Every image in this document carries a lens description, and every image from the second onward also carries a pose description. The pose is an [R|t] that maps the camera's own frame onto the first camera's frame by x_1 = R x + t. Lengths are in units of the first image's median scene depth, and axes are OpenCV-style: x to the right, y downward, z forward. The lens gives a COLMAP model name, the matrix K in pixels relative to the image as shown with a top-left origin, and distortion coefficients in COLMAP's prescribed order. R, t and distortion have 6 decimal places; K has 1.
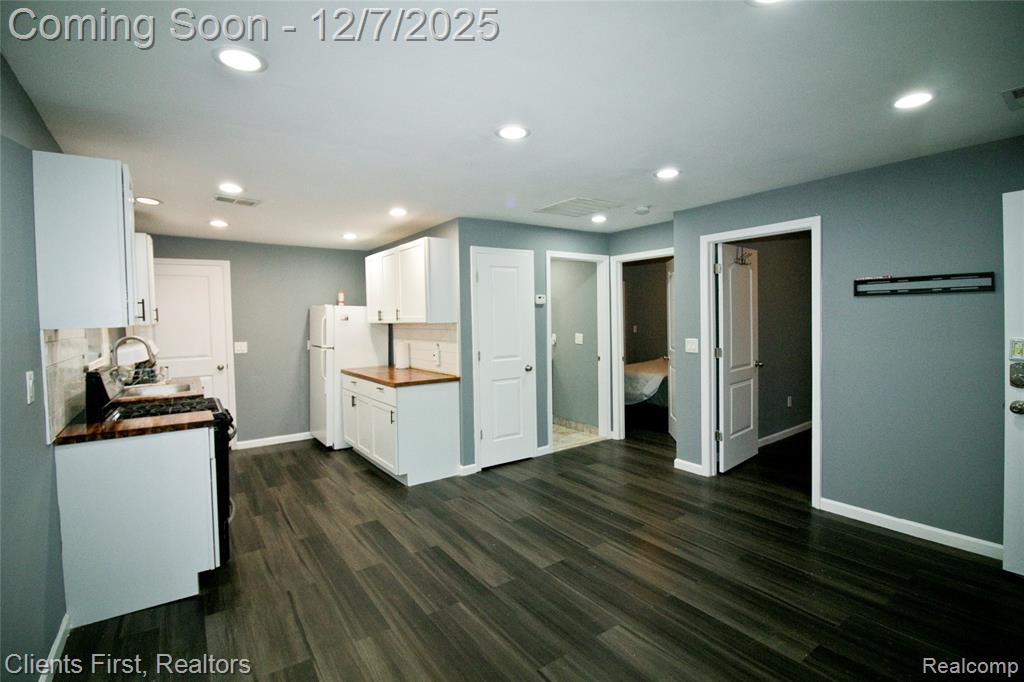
lens RADIAL K [[472.7, 0, 505.7], [0, 472.7, 333.5], [0, 0, 1]] dist [0.001012, -0.009365]
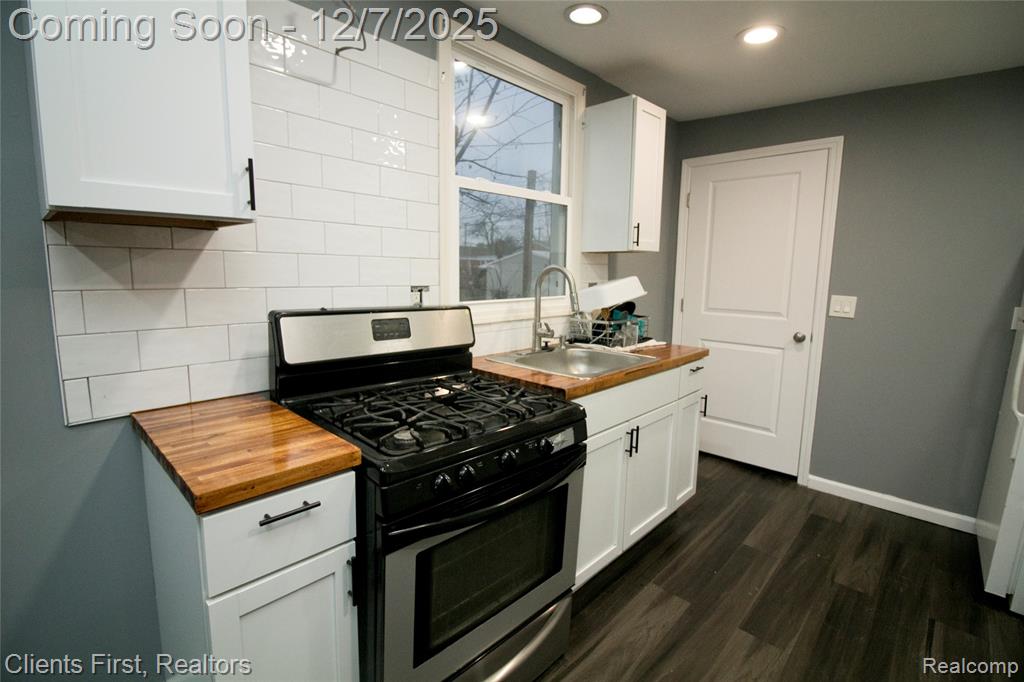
lens RADIAL K [[472.7, 0, 505.7], [0, 472.7, 333.5], [0, 0, 1]] dist [0.001012, -0.009365]
pose [[0.199420, 0.155784, -0.967452, -0.154627], [-0.058251, 0.987421, 0.146992, 0.005595], [0.978181, 0.027042, 0.205986, 0.647082]]
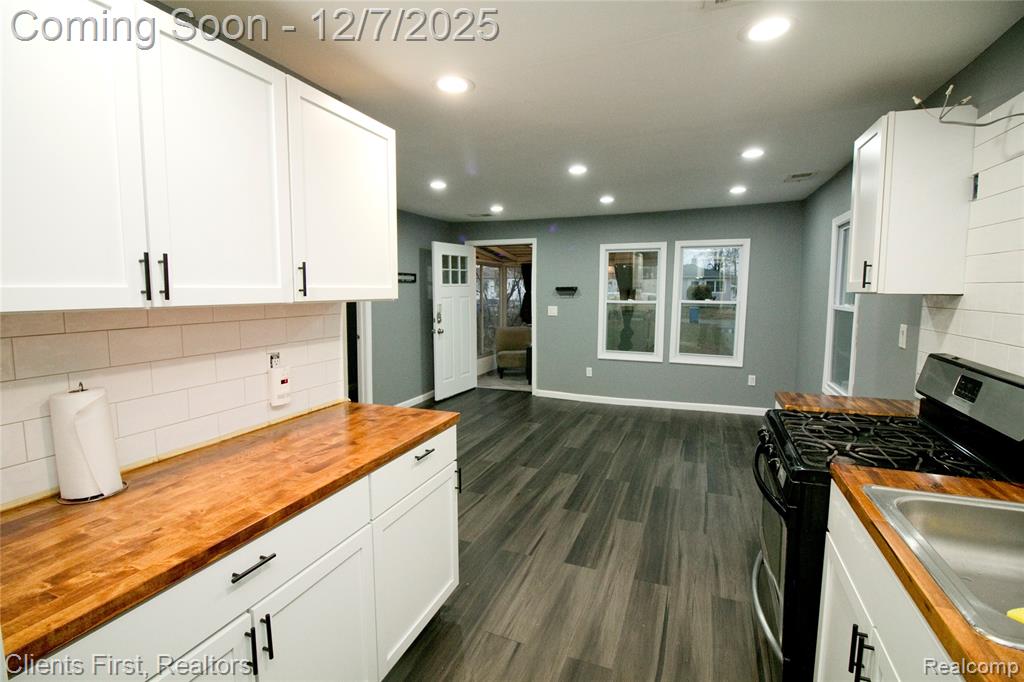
lens RADIAL K [[472.7, 0, 505.7], [0, 472.7, 333.5], [0, 0, 1]] dist [0.001012, -0.009365]
pose [[-0.546568, -0.057808, 0.835417, -0.635846], [0.041128, 0.994558, 0.095728, -0.028735], [-0.836404, 0.086681, -0.541216, 1.122775]]
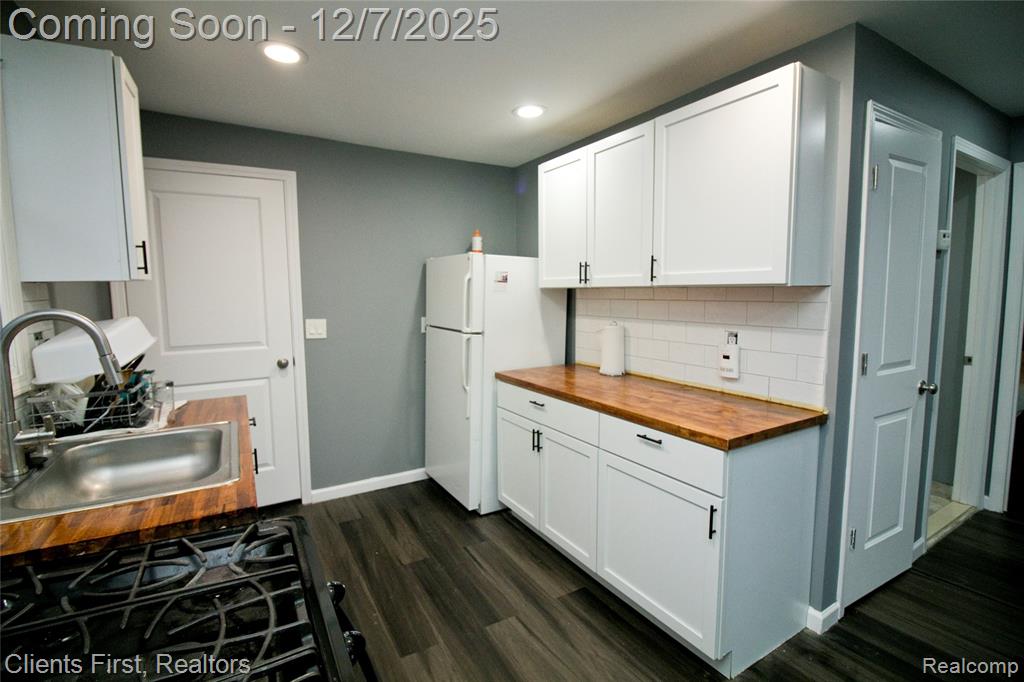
lens RADIAL K [[472.7, 0, 505.7], [0, 472.7, 333.5], [0, 0, 1]] dist [0.001012, -0.009365]
pose [[0.996820, 0.018667, -0.077470, -0.352220], [-0.014058, 0.998122, 0.059625, -0.001851], [0.078438, -0.058346, 0.995210, 0.550102]]
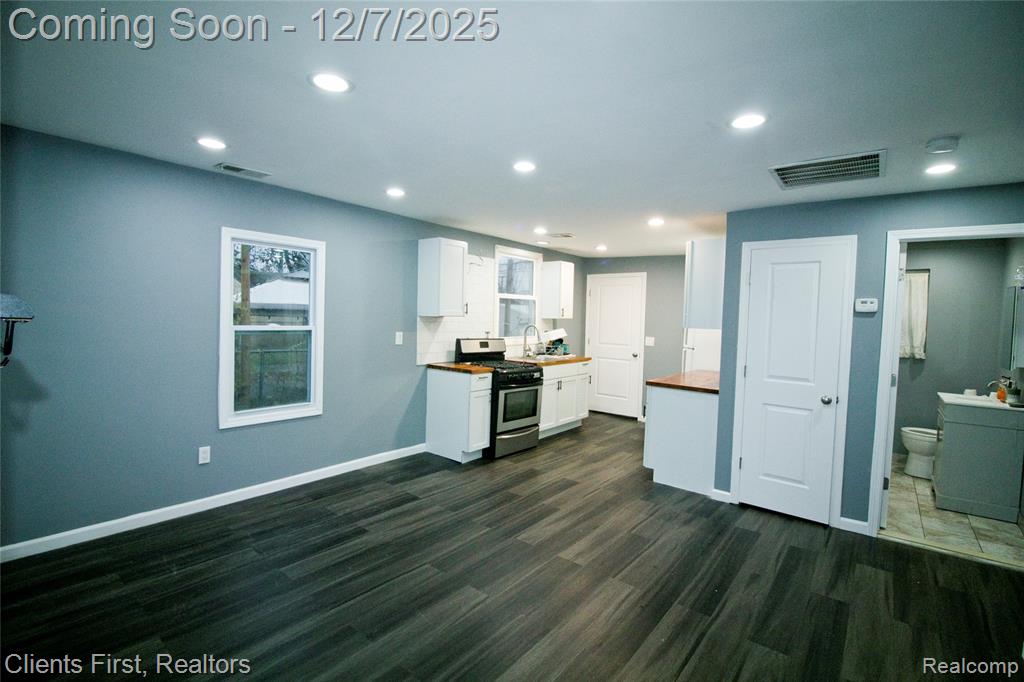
lens RADIAL K [[472.7, 0, 505.7], [0, 472.7, 333.5], [0, 0, 1]] dist [0.001012, -0.009365]
pose [[0.278844, 0.067488, -0.957962, 0.641910], [-0.071015, 0.996246, 0.049514, -0.031001], [0.957707, 0.054223, 0.282590, 0.345206]]
